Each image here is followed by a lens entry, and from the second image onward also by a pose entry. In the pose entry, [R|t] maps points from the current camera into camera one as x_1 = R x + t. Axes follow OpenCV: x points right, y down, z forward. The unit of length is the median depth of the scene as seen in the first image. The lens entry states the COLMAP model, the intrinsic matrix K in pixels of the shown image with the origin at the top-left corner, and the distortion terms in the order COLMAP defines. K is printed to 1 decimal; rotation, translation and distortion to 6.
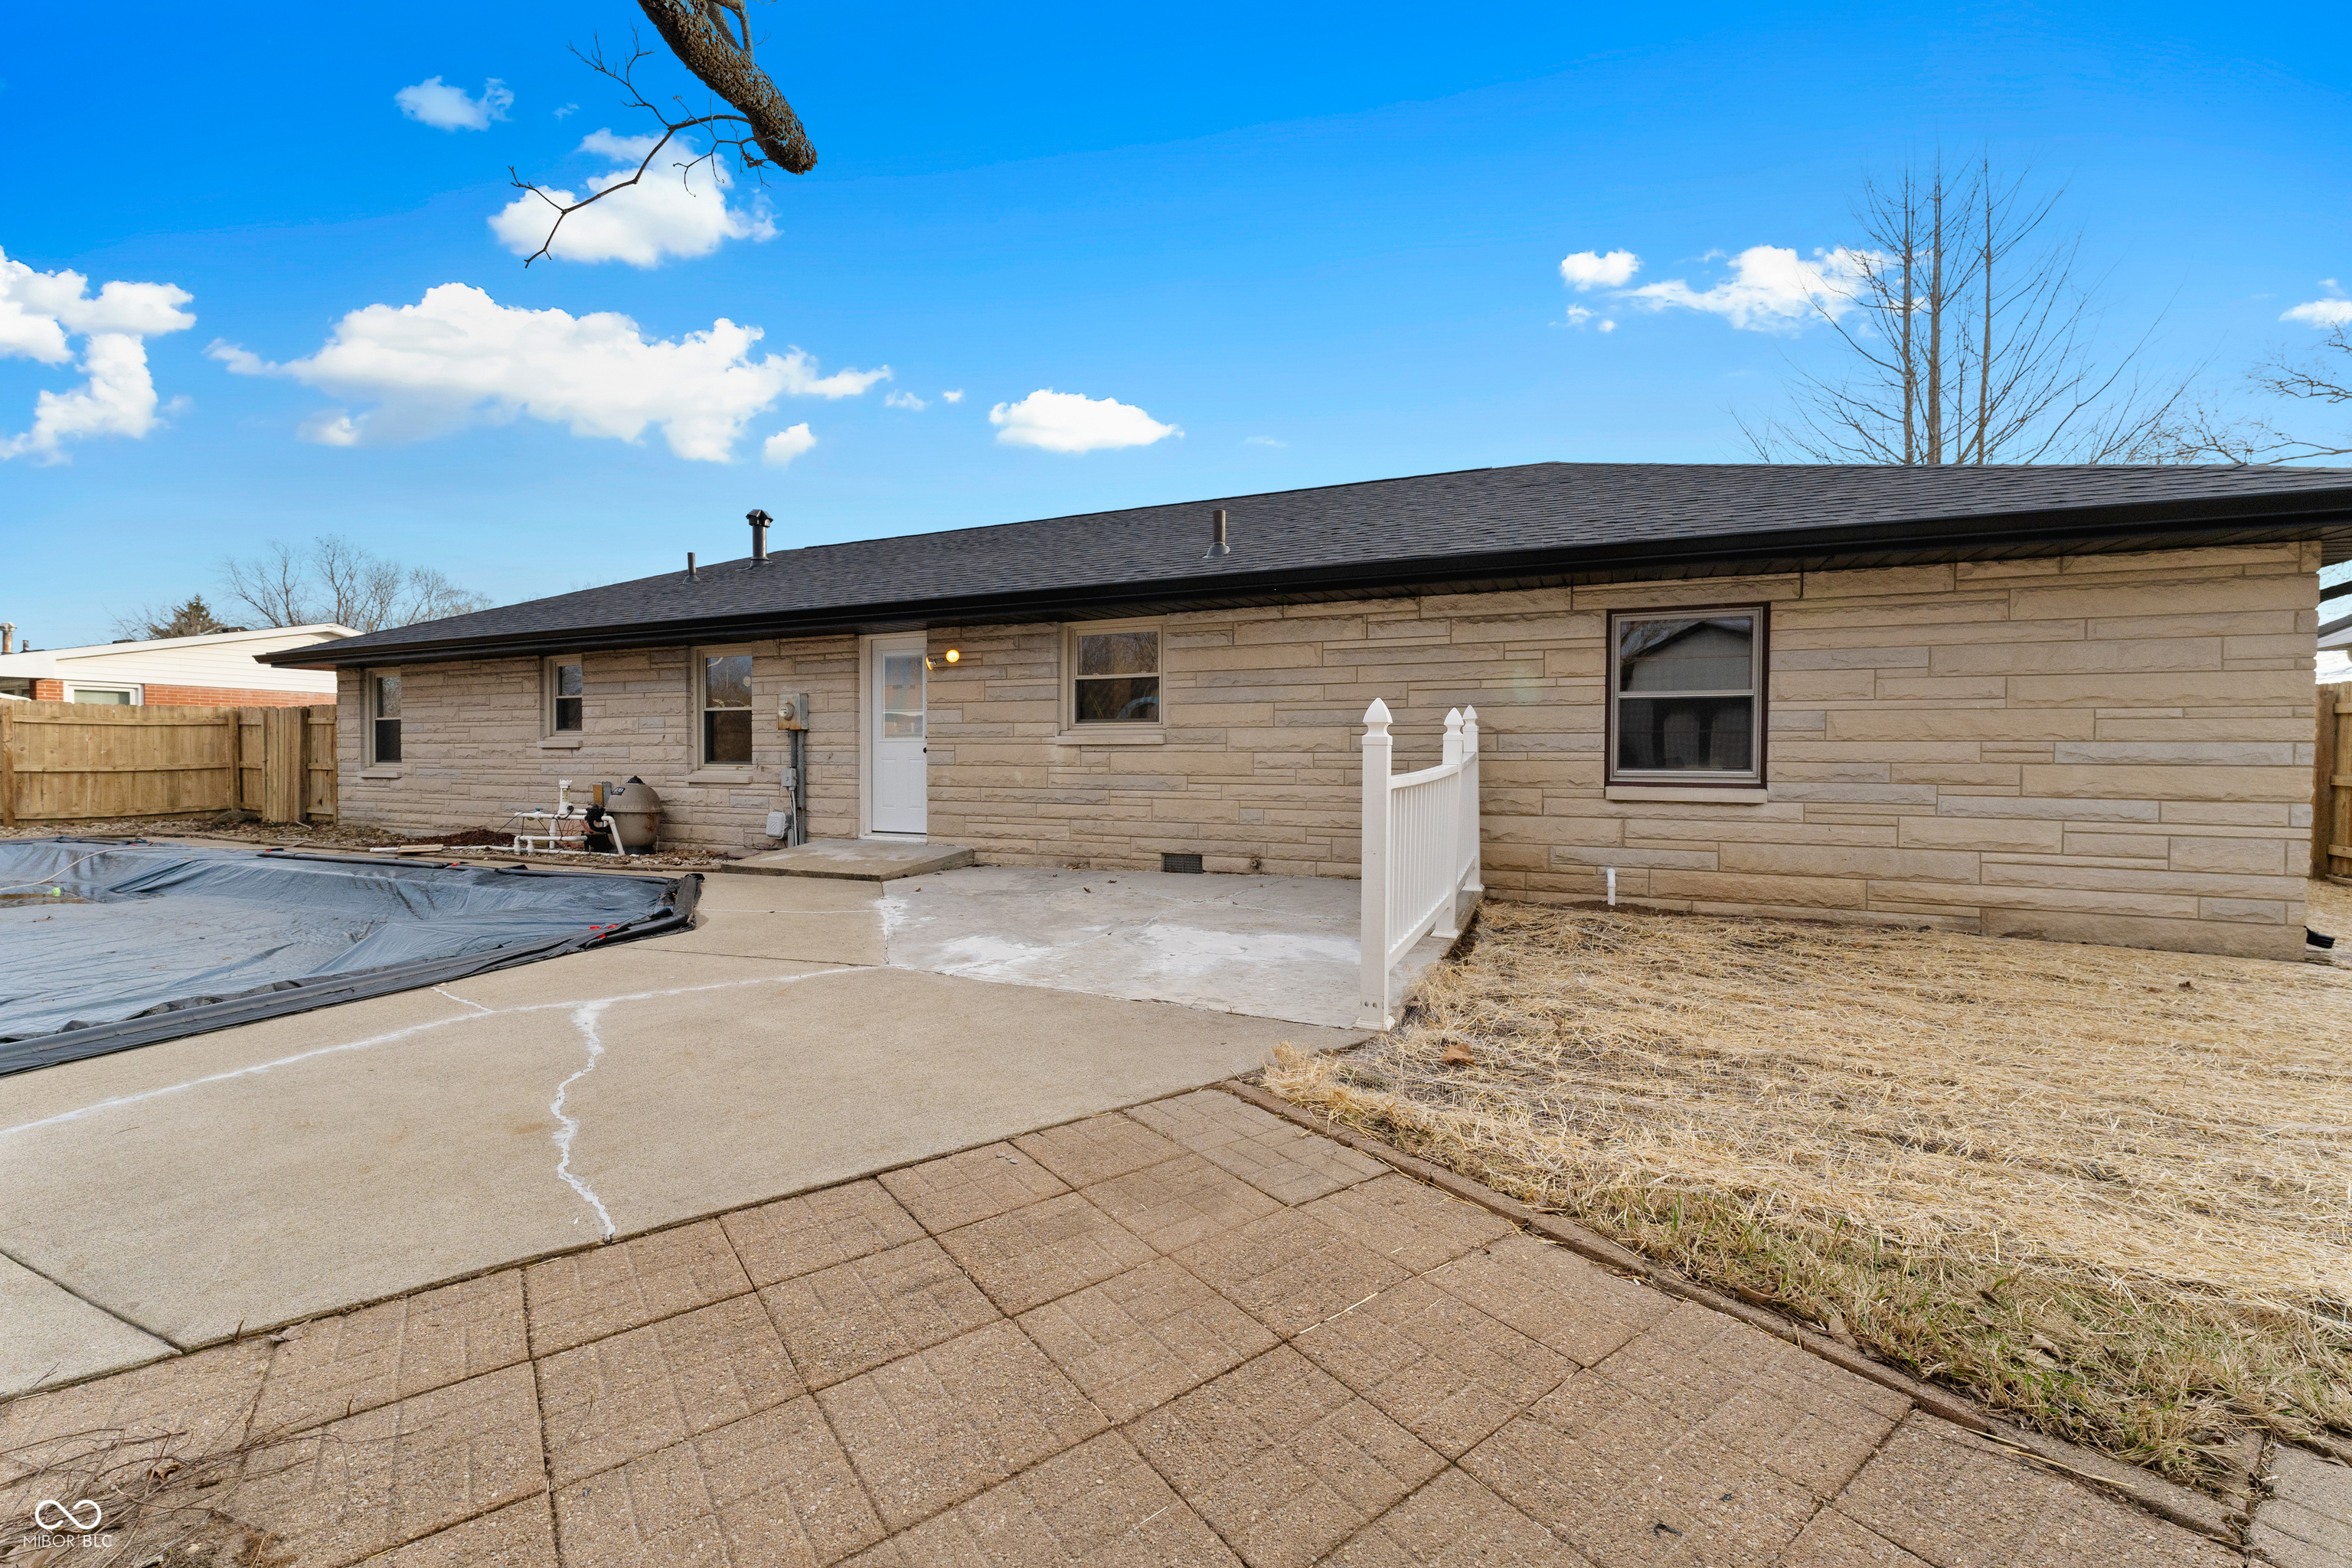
lens RADIAL K [[942.5, 0, 1168.5], [0, 942.5, 777.8], [0, 0, 1]] dist [-0.006883, 0.000497]
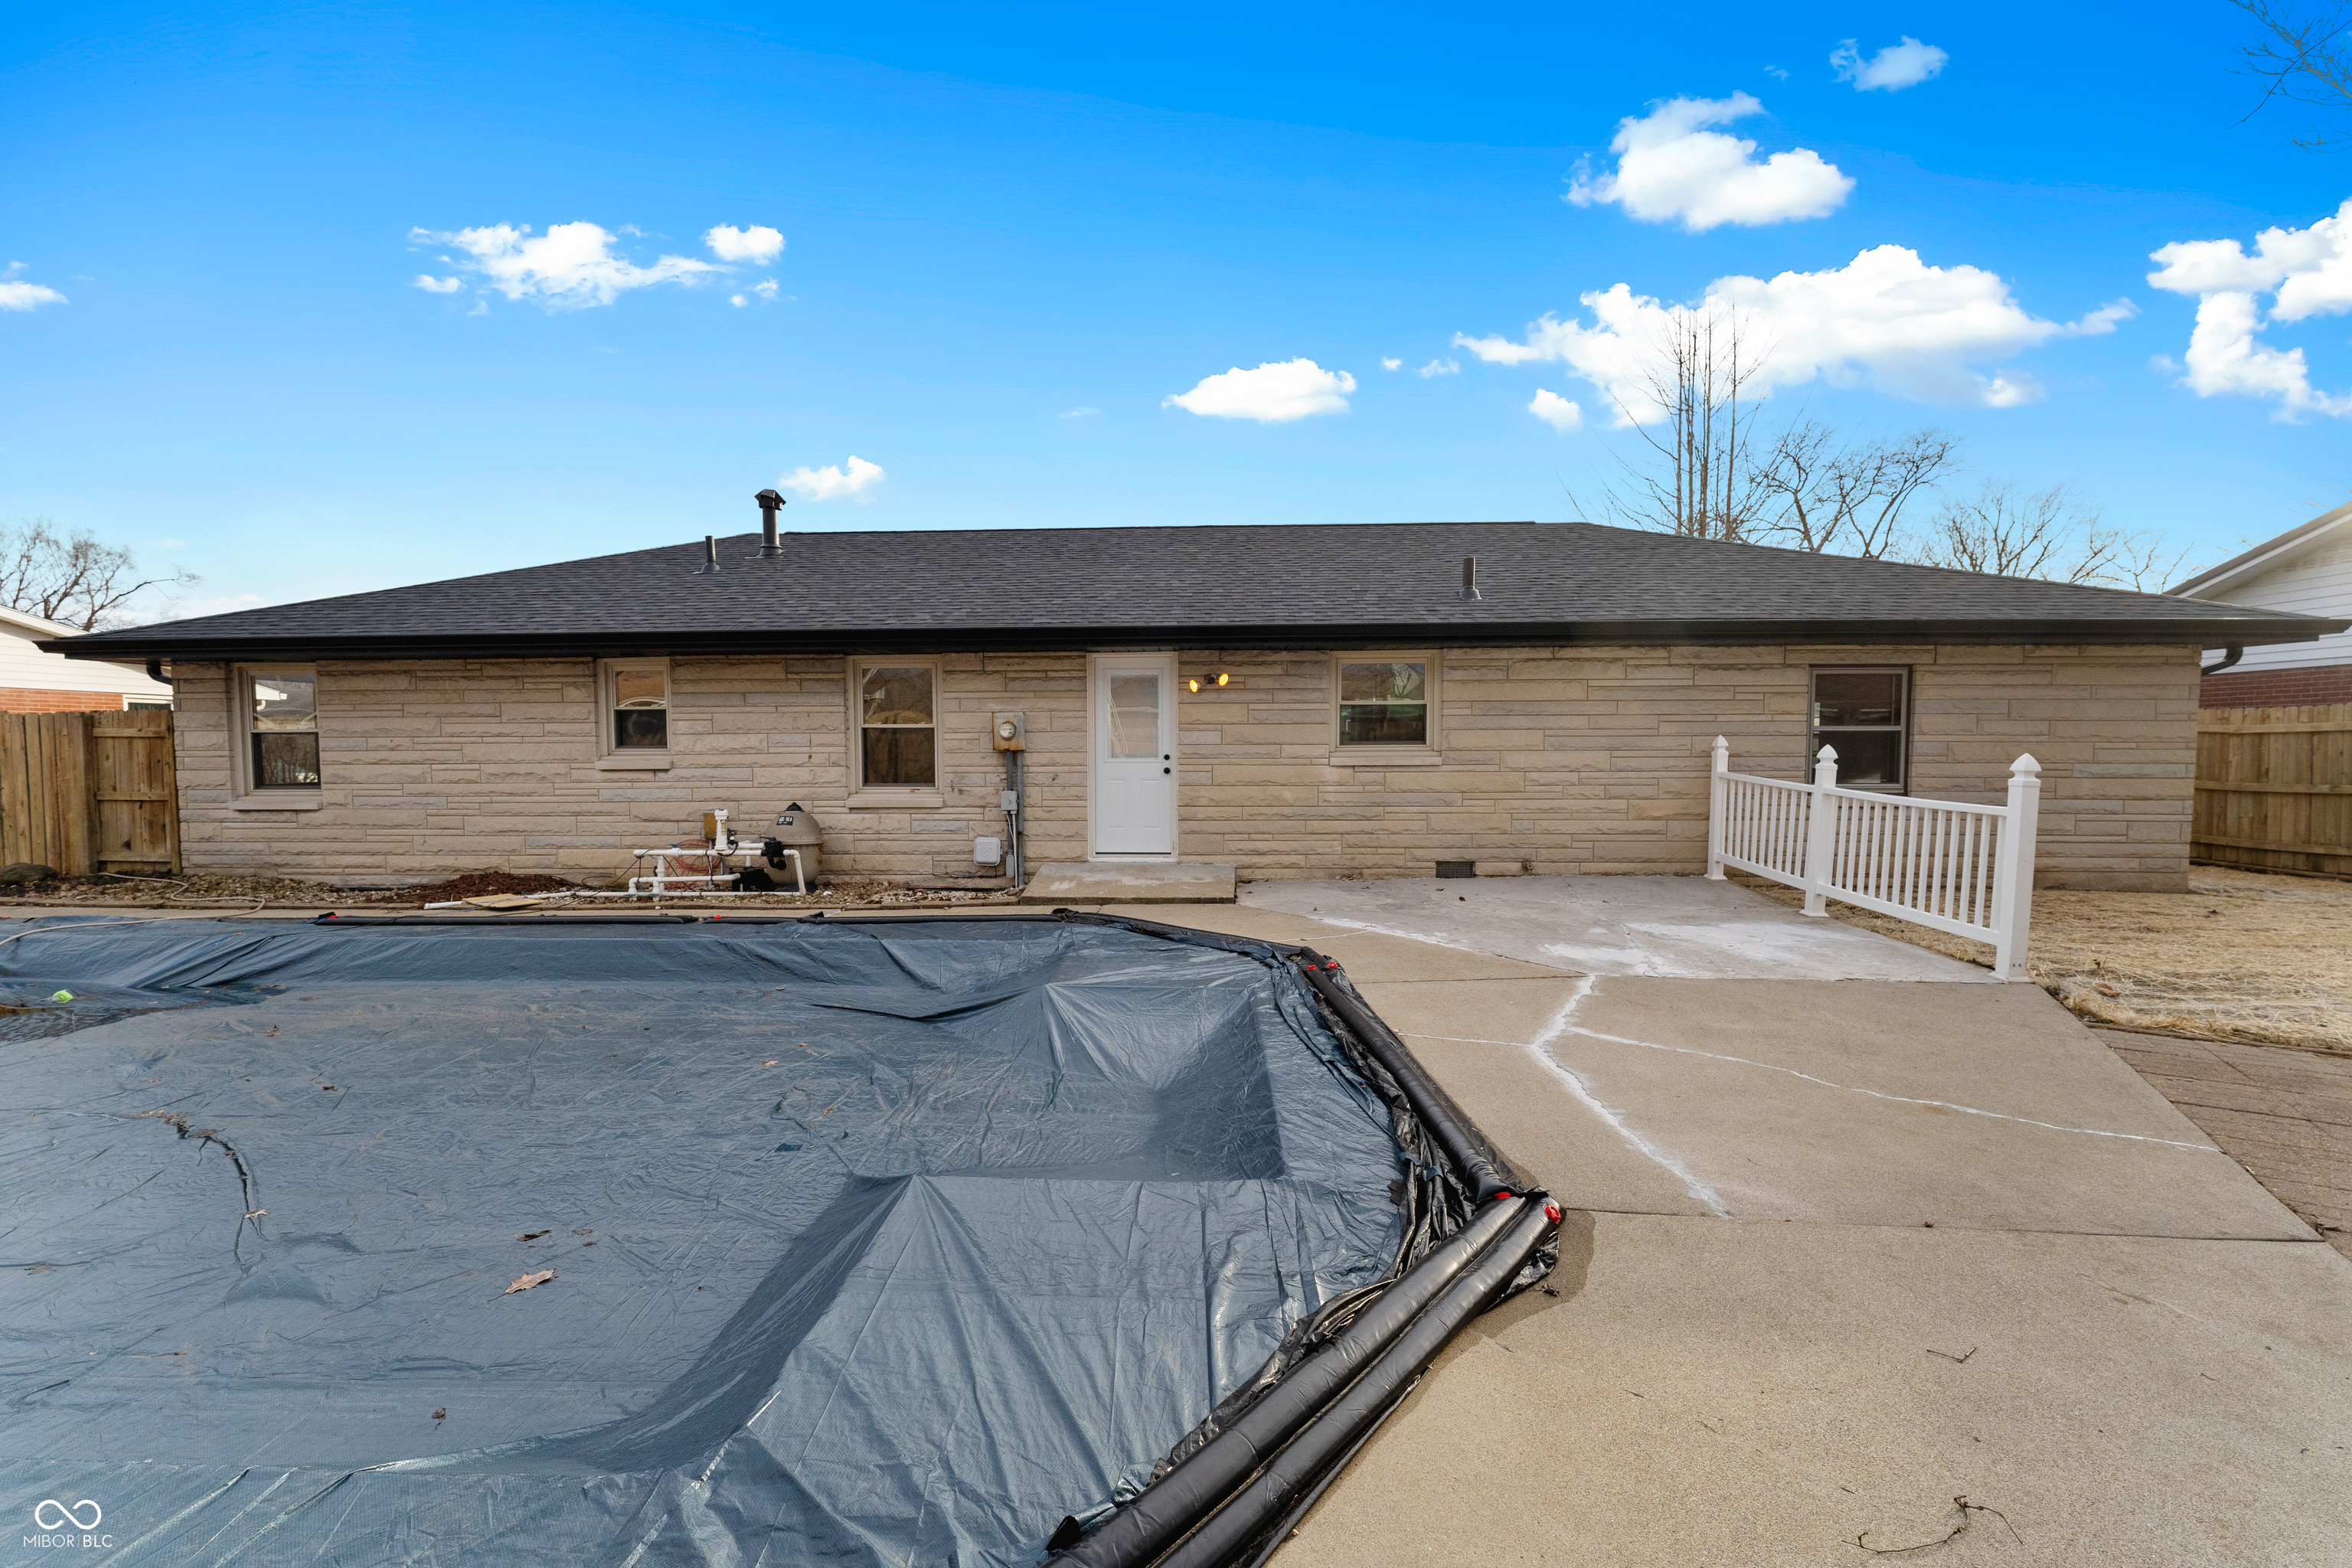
lens RADIAL K [[942.5, 0, 1185.0], [0, 942.5, 803.3], [0, 0, 1]] dist [-0.006883, 0.000497]
pose [[0.930713, -0.028590, 0.364631, -0.579781], [0.014839, 0.999071, 0.040459, -0.033096], [-0.365449, -0.032245, 0.930273, 0.050052]]
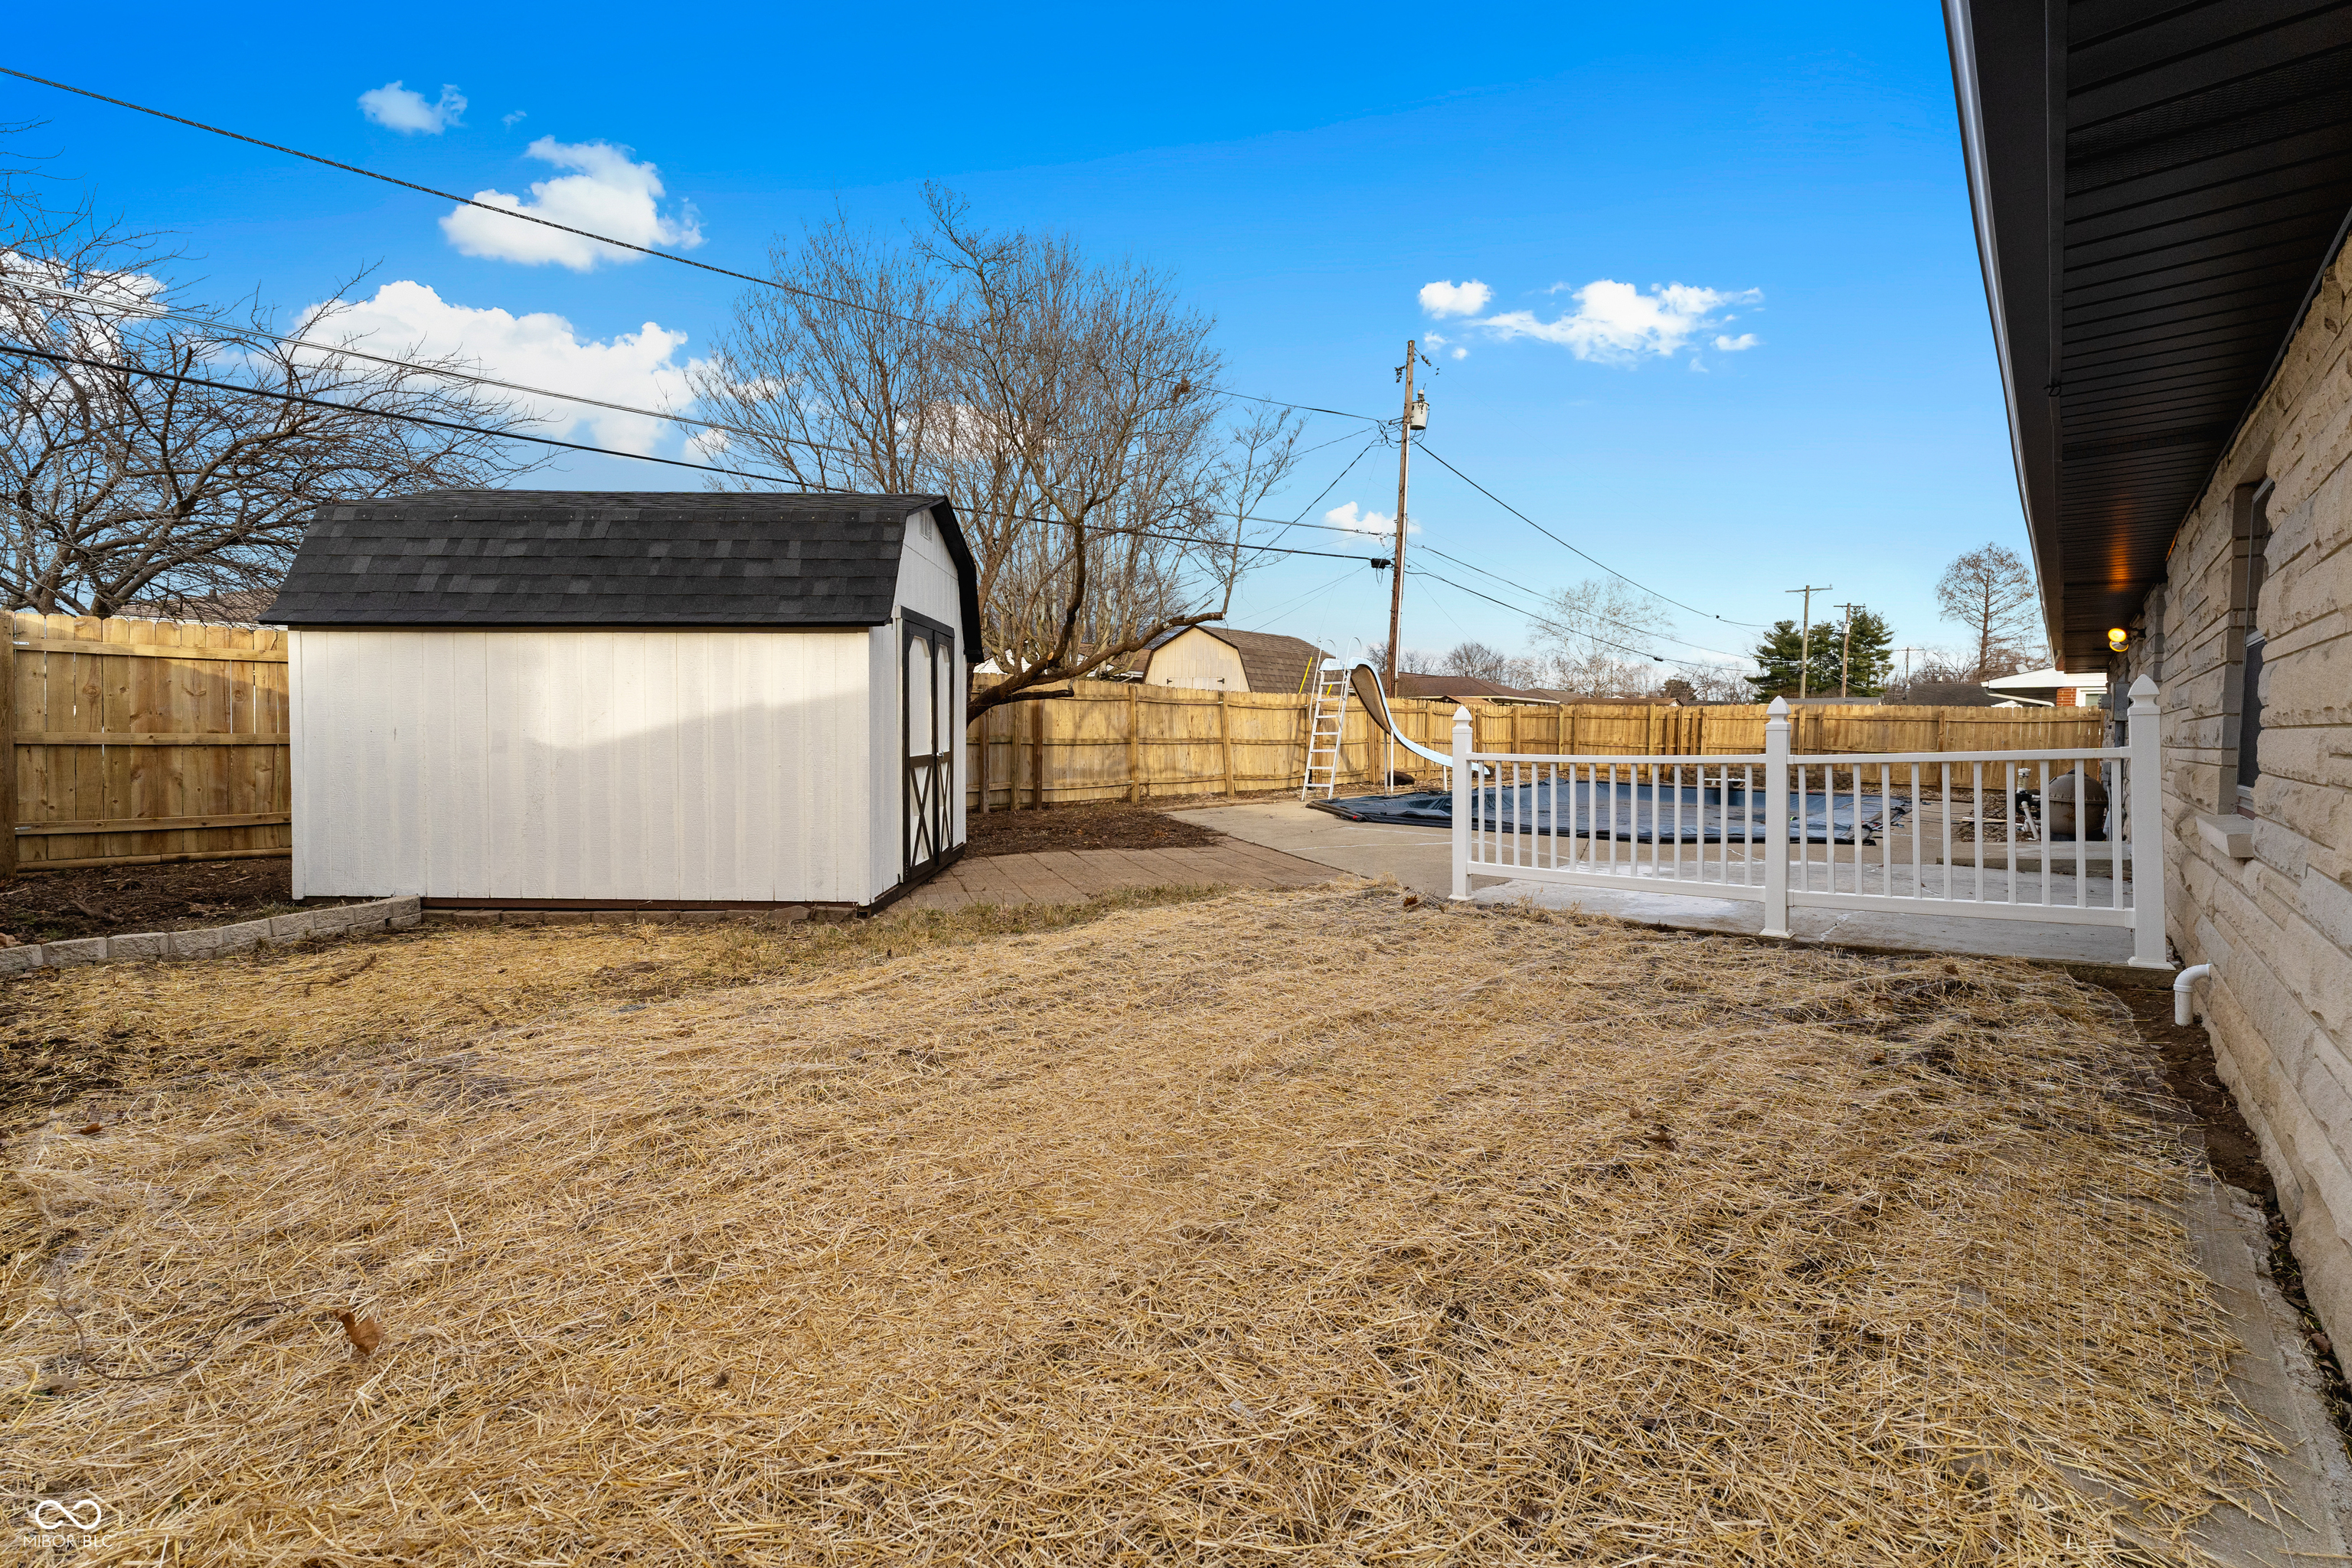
lens RADIAL K [[942.5, 0, 1153.0], [0, 942.5, 758.0], [0, 0, 1]] dist [-0.006883, 0.000497]
pose [[-0.338806, 0.023445, -0.940564, 0.790532], [-0.039812, 0.998437, 0.039229, -0.012787], [0.940014, 0.050737, -0.337343, 0.414221]]
